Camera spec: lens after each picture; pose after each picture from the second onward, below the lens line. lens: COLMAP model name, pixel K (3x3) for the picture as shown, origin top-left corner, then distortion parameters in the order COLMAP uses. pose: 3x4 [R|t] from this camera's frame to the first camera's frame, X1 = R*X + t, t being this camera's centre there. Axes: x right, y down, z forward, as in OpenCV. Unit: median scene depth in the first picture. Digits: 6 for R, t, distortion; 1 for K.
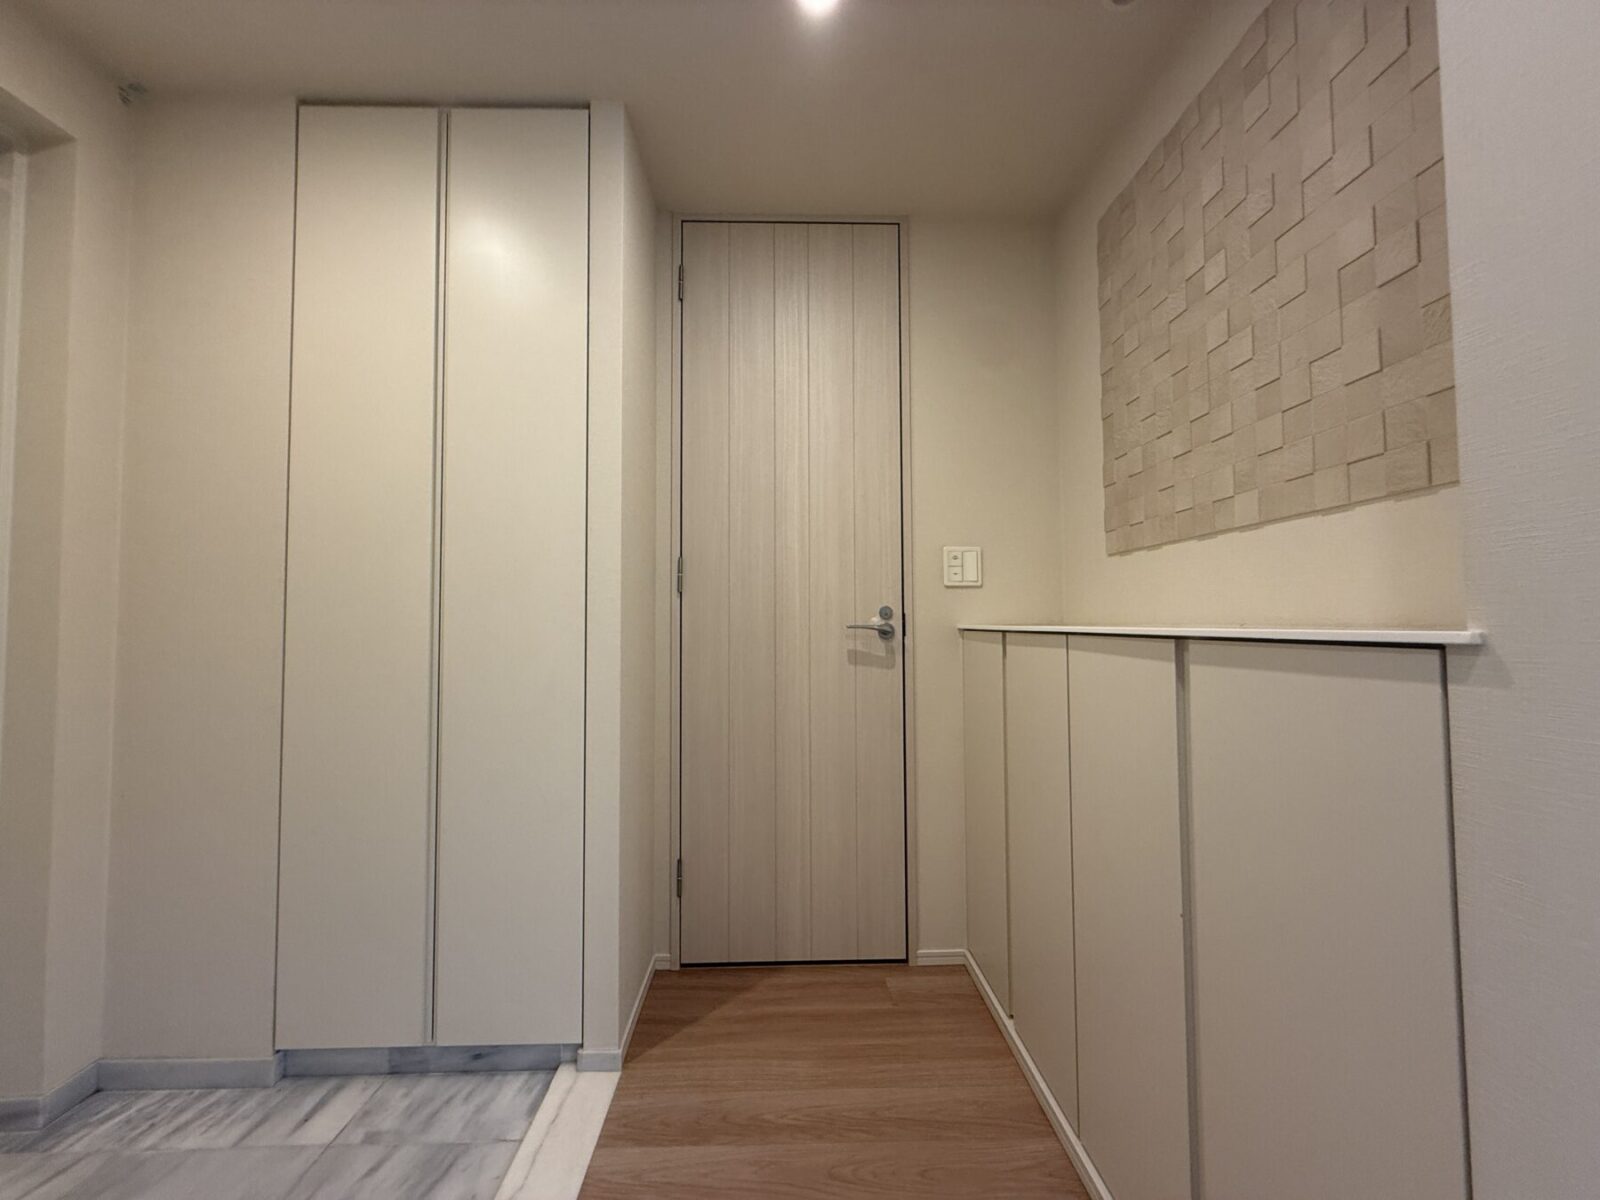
lens RADIAL K [[636.8, 0, 798.7], [0, 636.8, 597.1], [0, 0, 1]] dist [-0.000834, 0.000049]
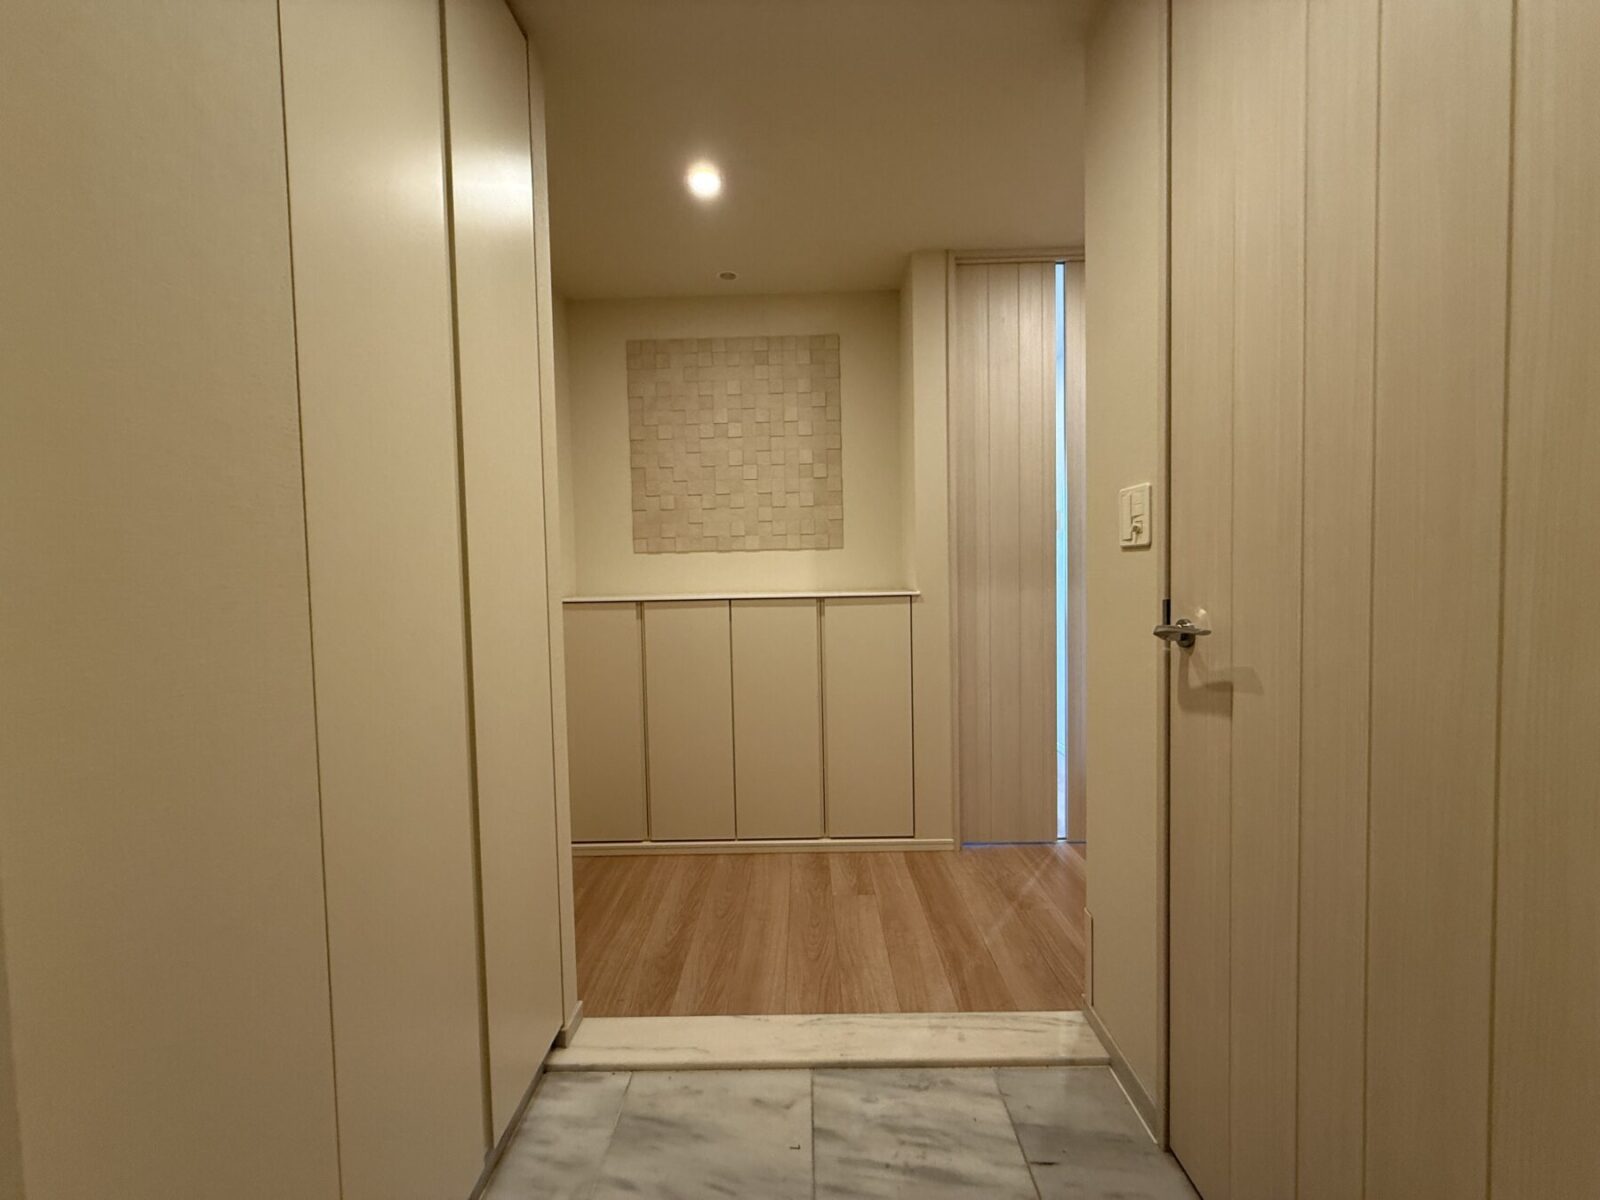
lens RADIAL K [[636.8, 0, 801.2], [0, 636.8, 598.5], [0, 0, 1]] dist [-0.000834, 0.000049]
pose [[0.031687, -0.041820, 0.998623, -1.515643], [-0.019268, 0.998913, 0.042444, -0.034361], [-0.999312, -0.020586, 0.030847, 0.690899]]
